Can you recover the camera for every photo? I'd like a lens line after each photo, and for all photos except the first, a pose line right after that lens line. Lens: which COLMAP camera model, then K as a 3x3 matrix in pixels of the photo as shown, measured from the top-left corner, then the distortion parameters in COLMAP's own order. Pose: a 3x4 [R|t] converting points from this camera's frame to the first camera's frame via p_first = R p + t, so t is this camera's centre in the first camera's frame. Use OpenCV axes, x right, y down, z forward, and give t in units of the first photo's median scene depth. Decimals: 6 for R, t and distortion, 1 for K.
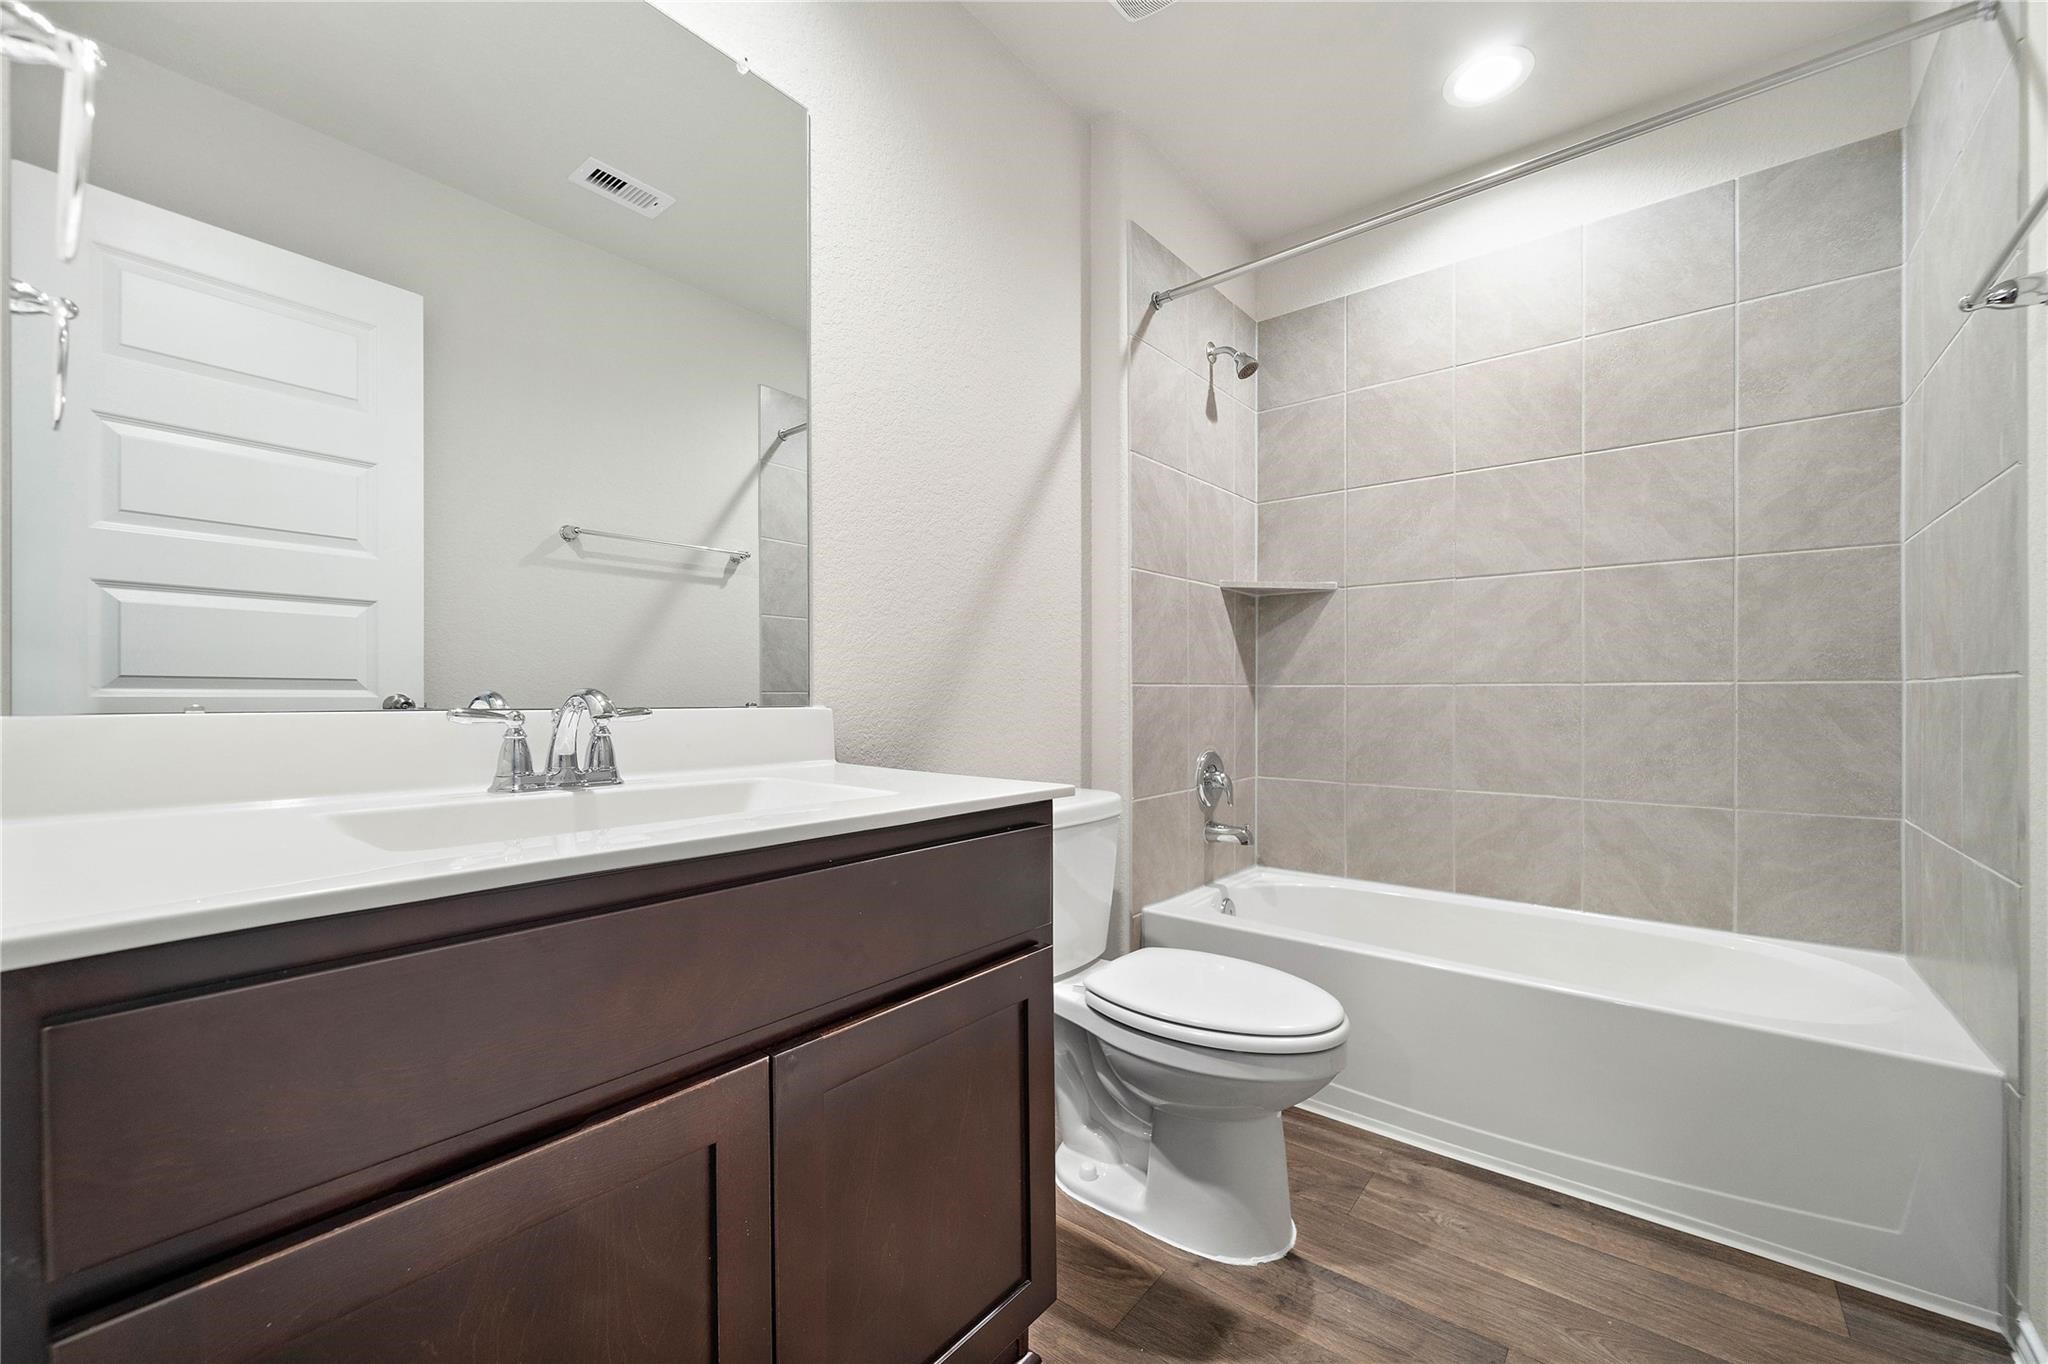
lens RADIAL K [[785.9, 0, 1022.0], [0, 785.9, 704.5], [0, 0, 1]] dist [-0.000113, 0.000019]
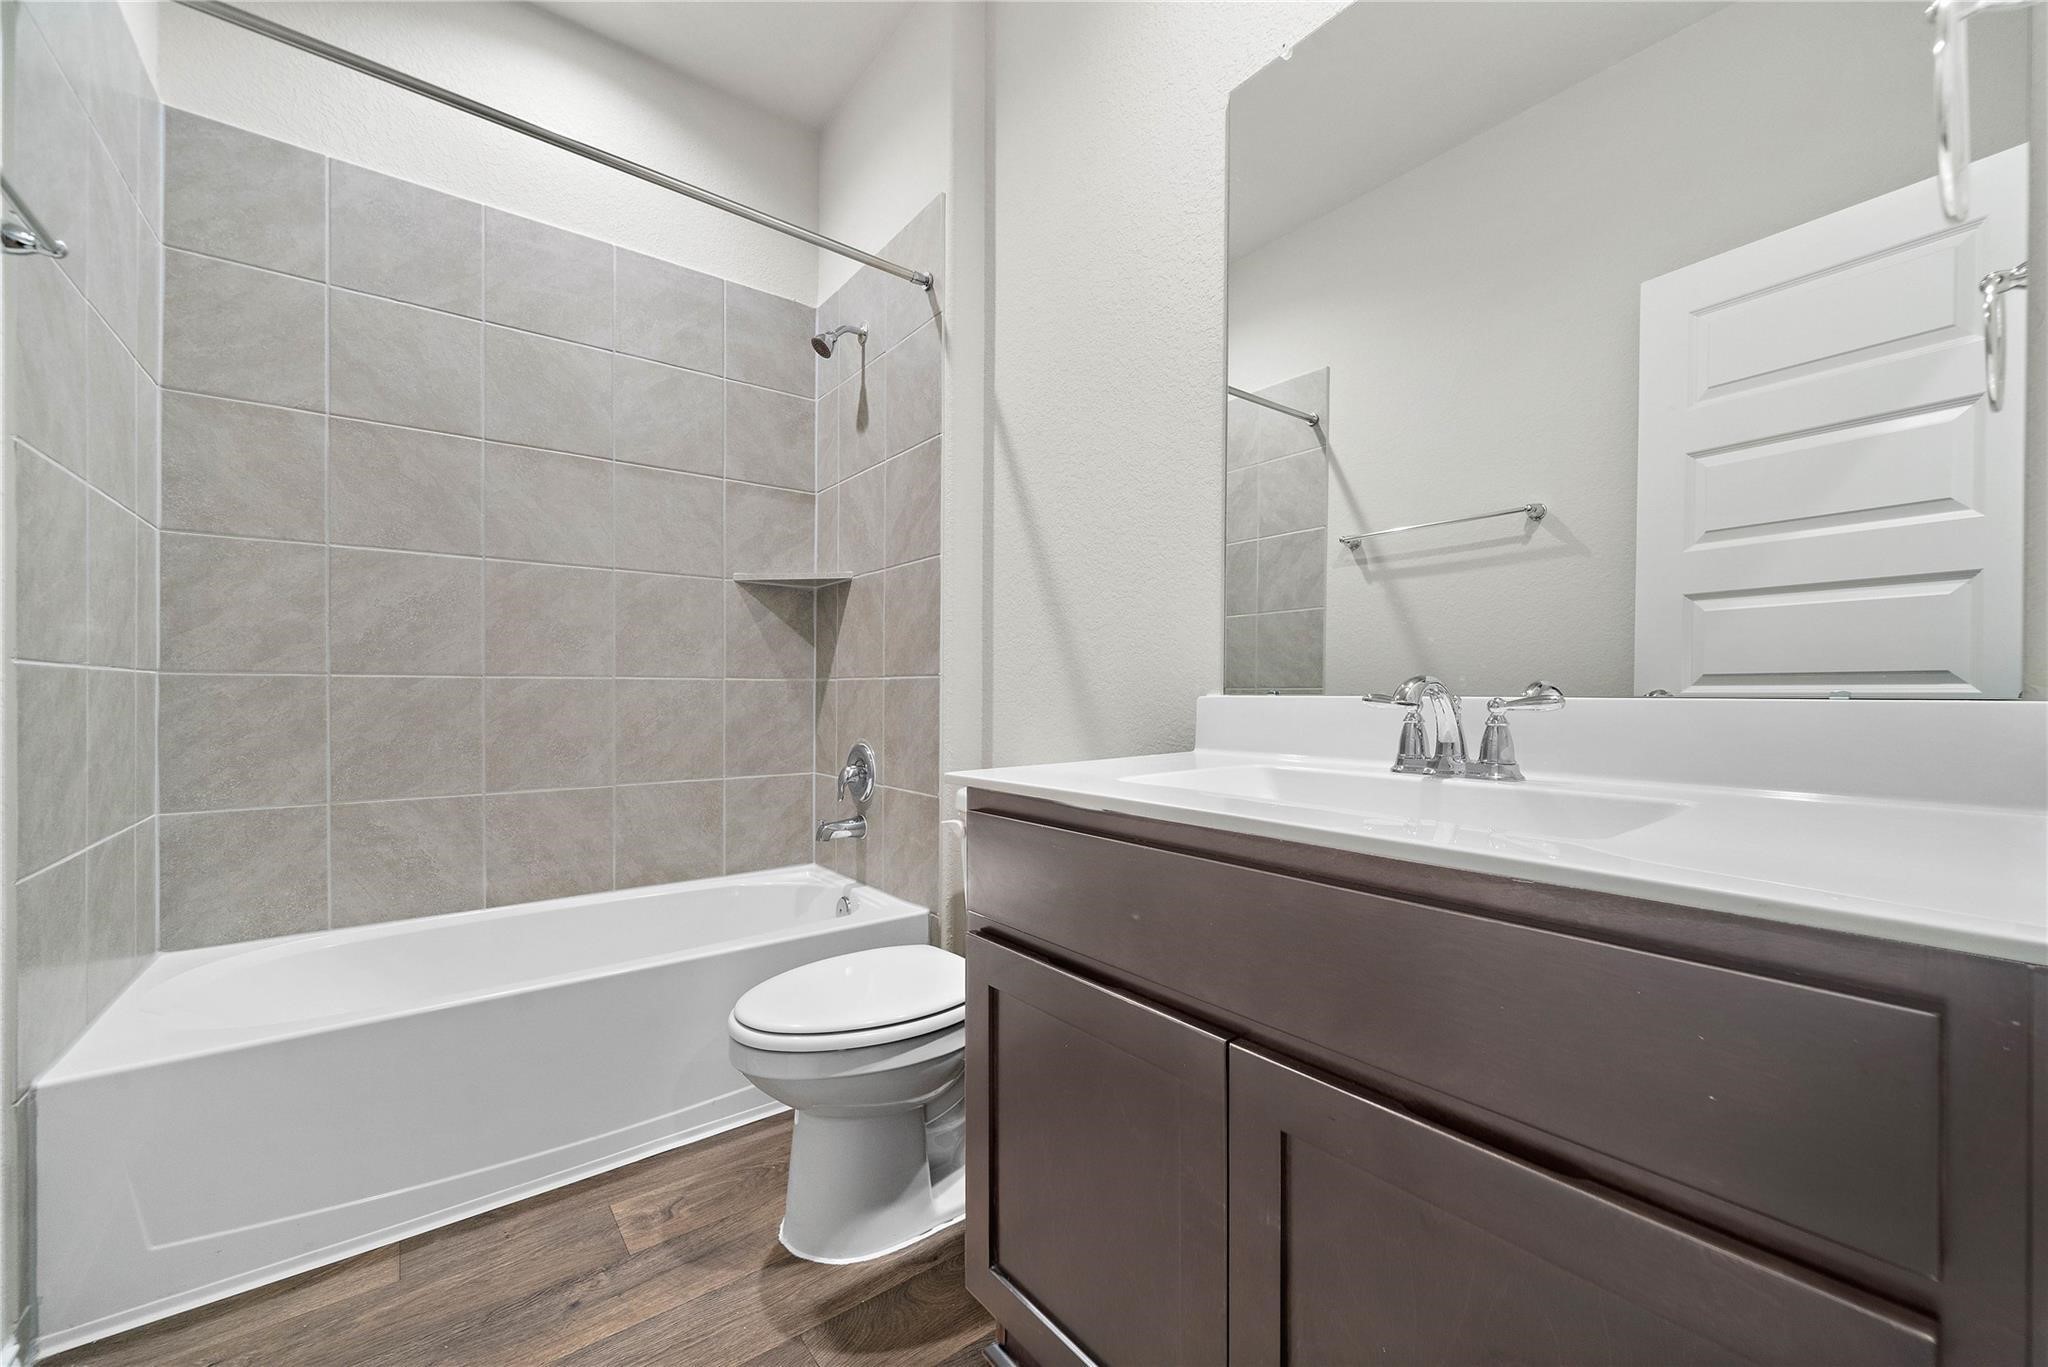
lens RADIAL K [[785.9, 0, 1022.0], [0, 785.9, 706.0], [0, 0, 1]] dist [-0.000113, 0.000019]
pose [[-0.251076, 0.007059, -0.967942, 0.509348], [-0.007399, 0.999930, 0.009211, 0.013037], [0.967939, 0.009474, -0.251006, 0.720916]]
